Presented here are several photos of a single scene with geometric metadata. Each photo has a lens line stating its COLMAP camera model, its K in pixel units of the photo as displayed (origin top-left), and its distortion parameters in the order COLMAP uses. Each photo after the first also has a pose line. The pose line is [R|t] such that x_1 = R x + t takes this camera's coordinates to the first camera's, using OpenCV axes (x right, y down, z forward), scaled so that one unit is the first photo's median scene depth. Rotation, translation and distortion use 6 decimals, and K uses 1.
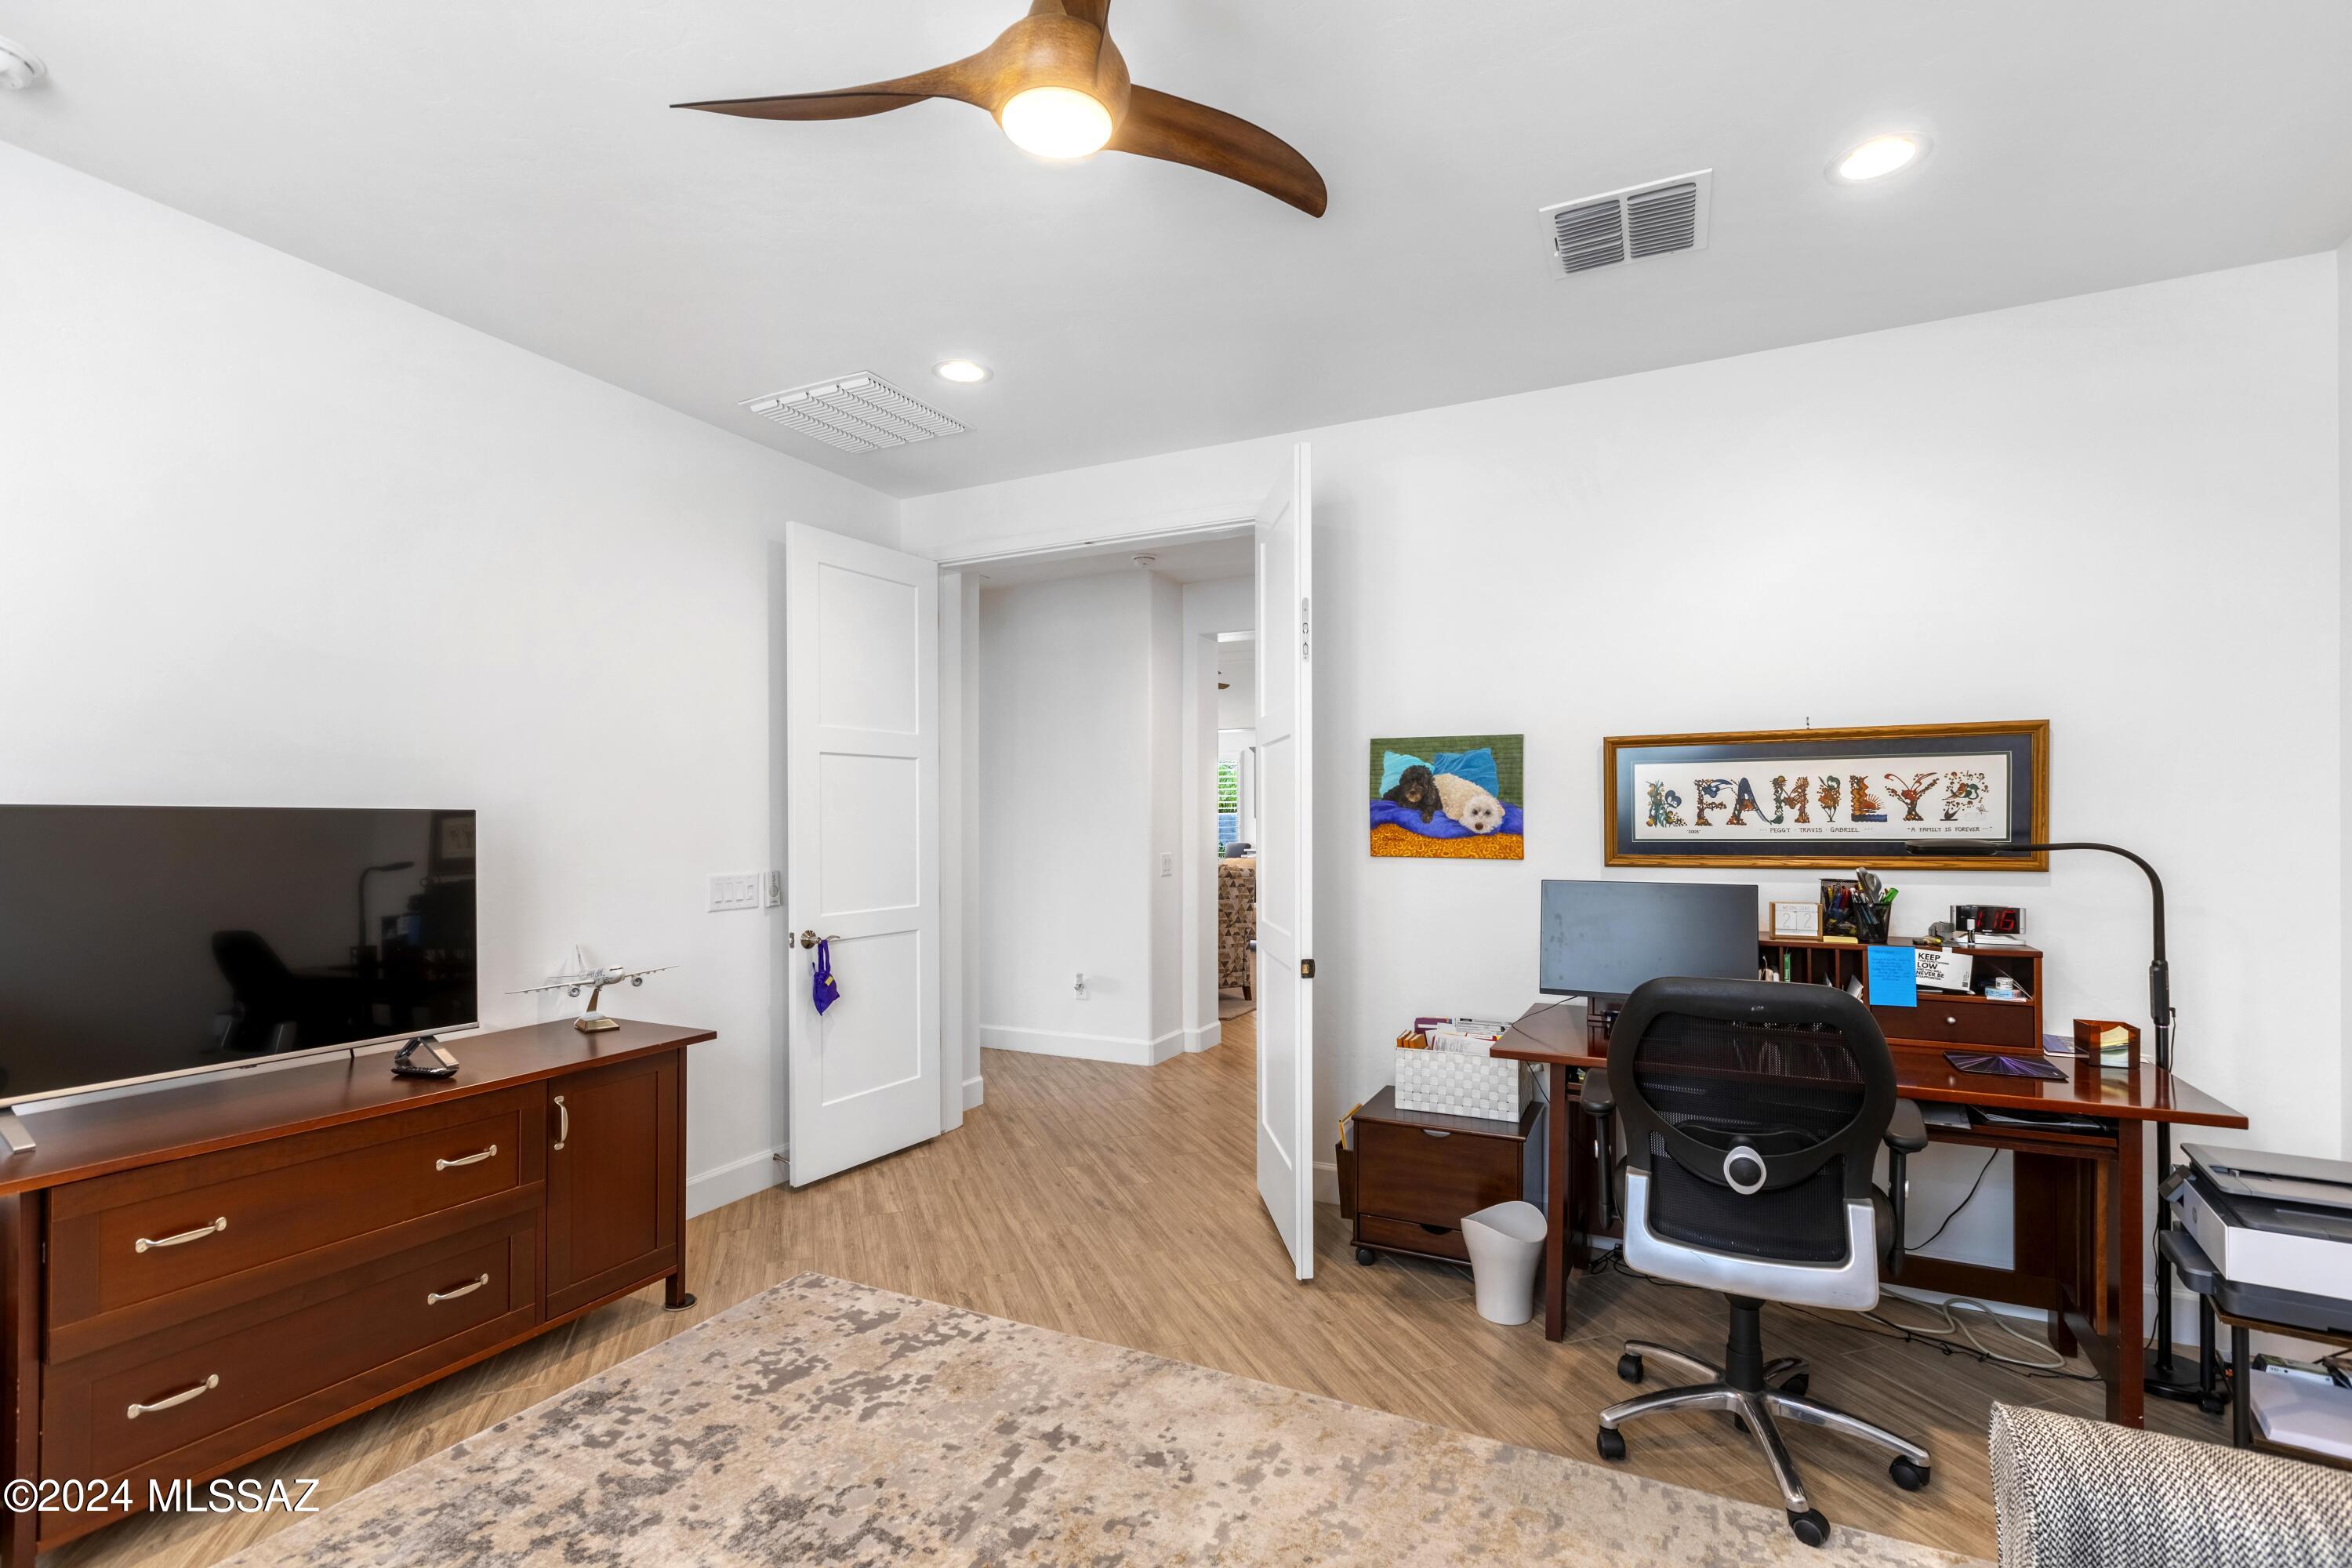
lens RADIAL K [[1080.7, 0, 1164.1], [0, 1080.7, 808.7], [0, 0, 1]] dist [0.001897, 0.002996]
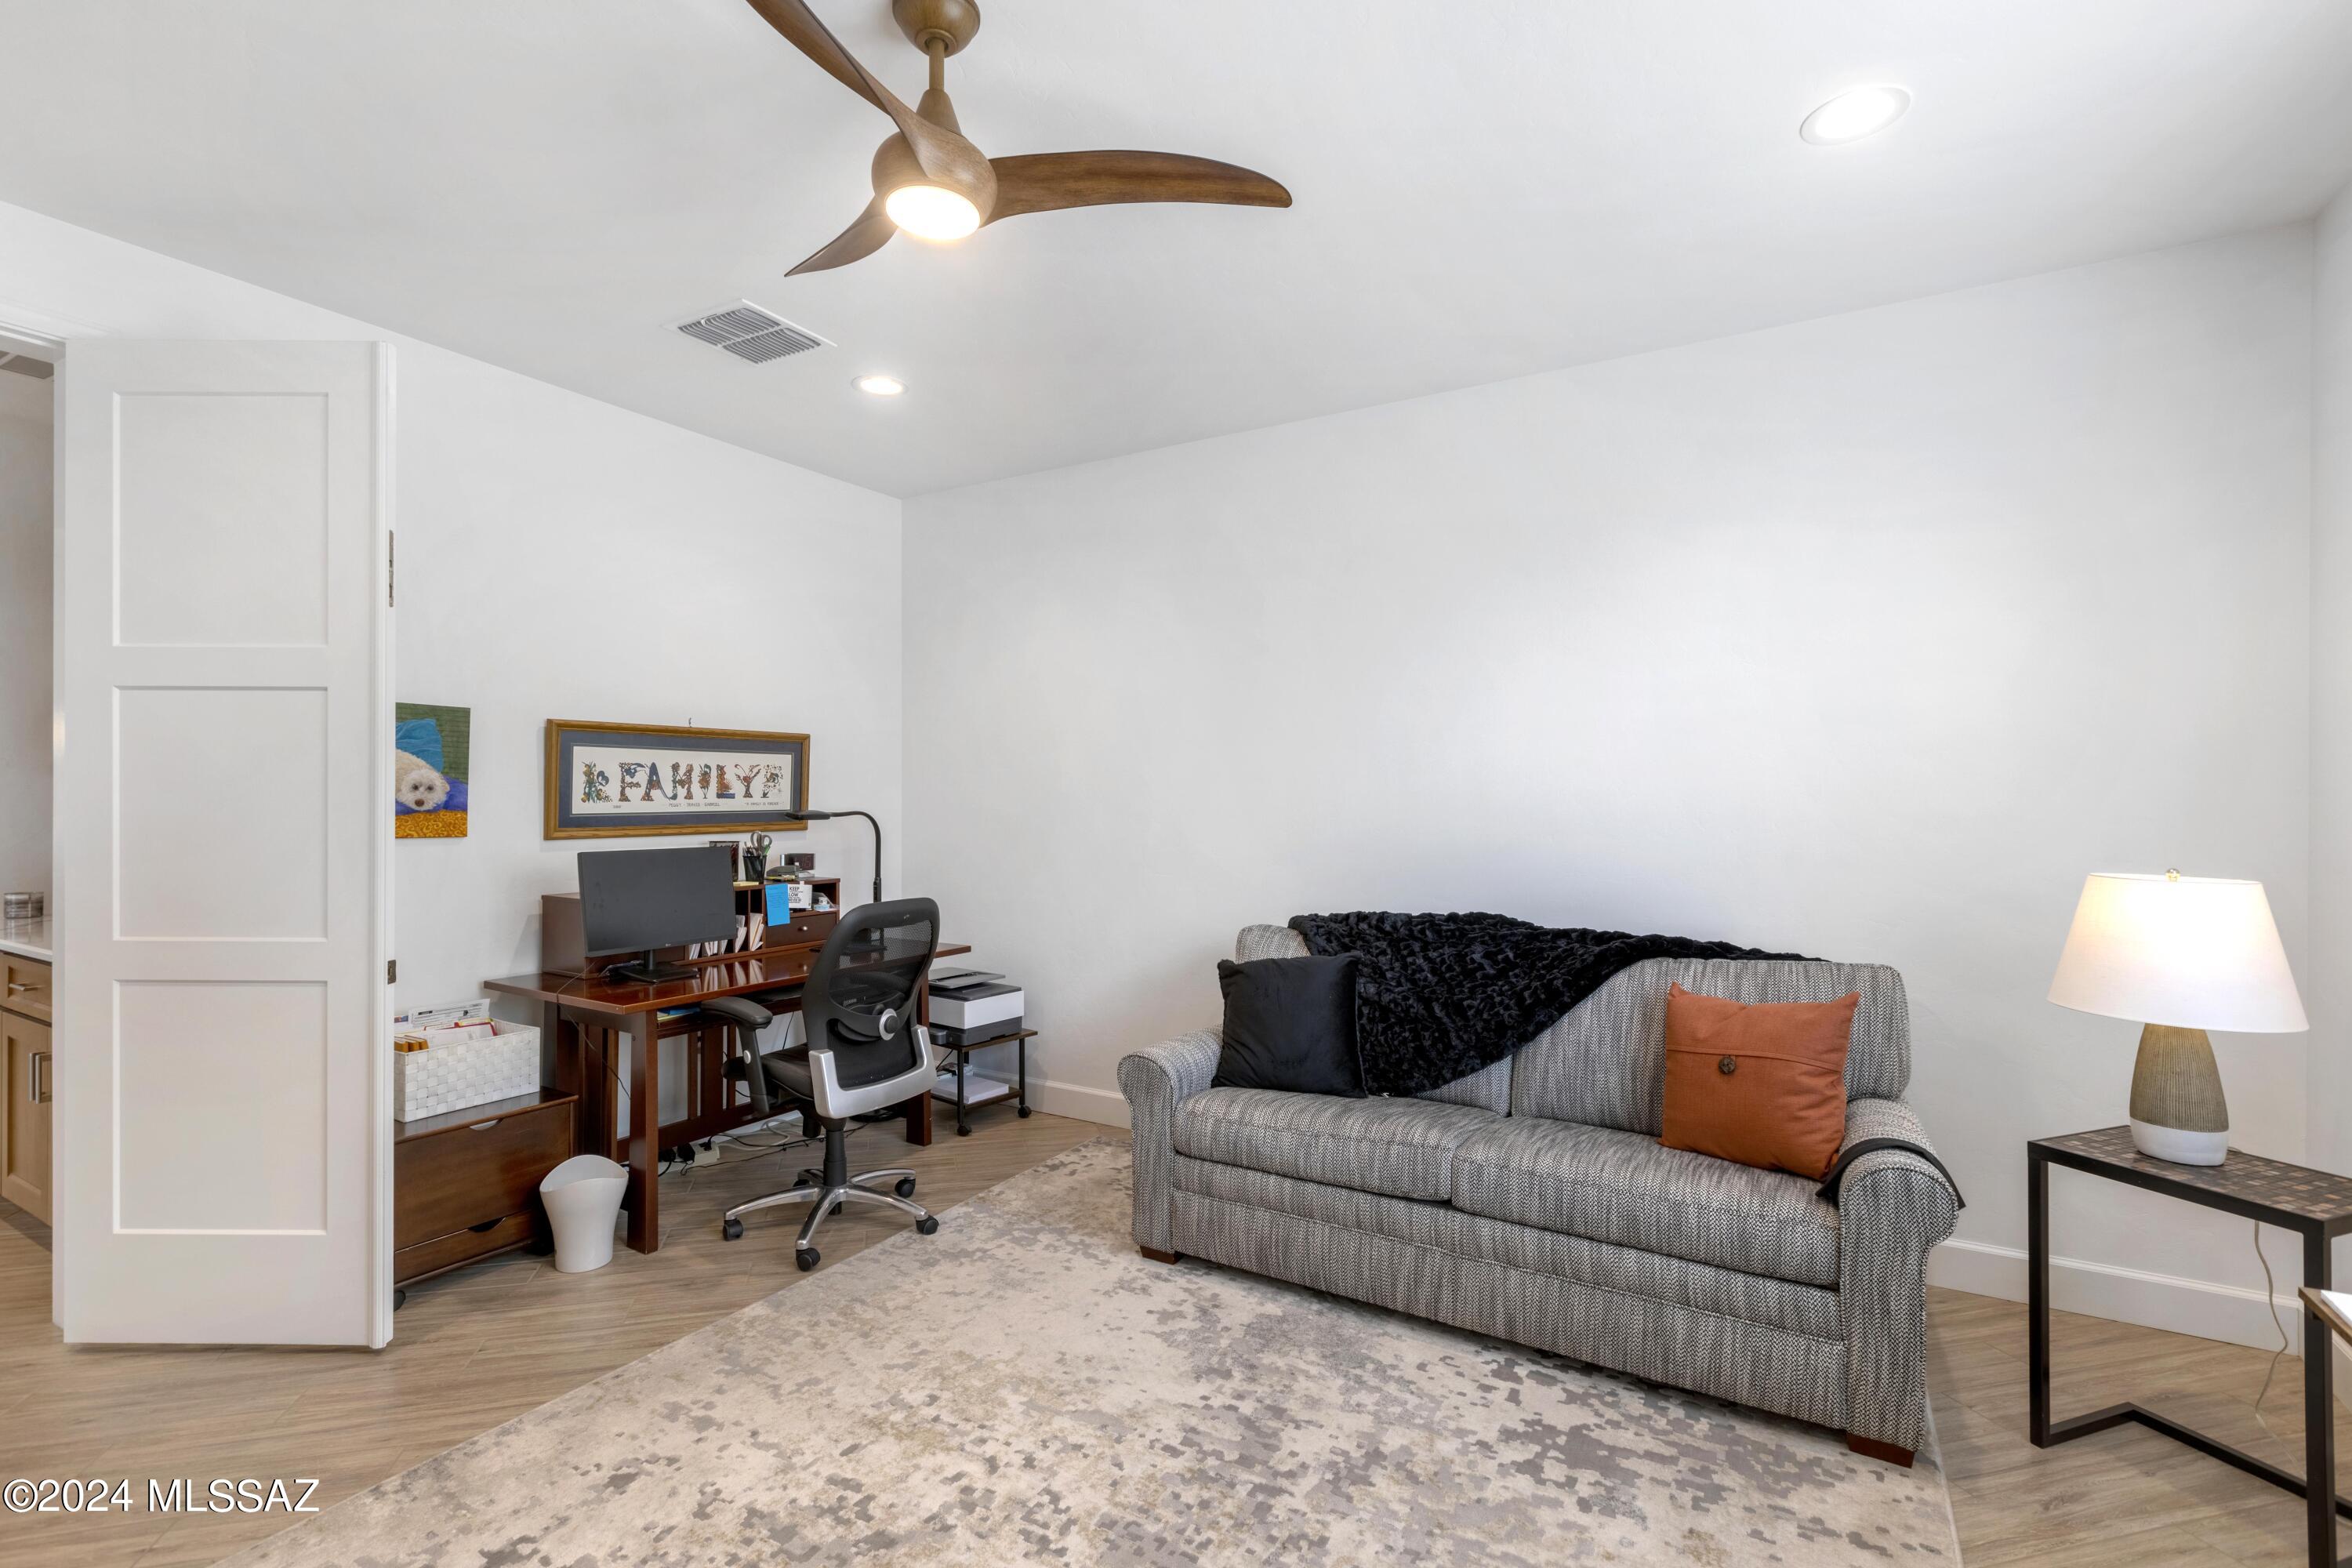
lens RADIAL K [[1080.7, 0, 1162.1], [0, 1080.7, 787.5], [0, 0, 1]] dist [0.001897, 0.002996]
pose [[0.071620, 0.009815, 0.997384, -0.661517], [-0.016055, 0.999833, -0.008686, 0.001244], [-0.997303, -0.015391, 0.071765, 0.341872]]
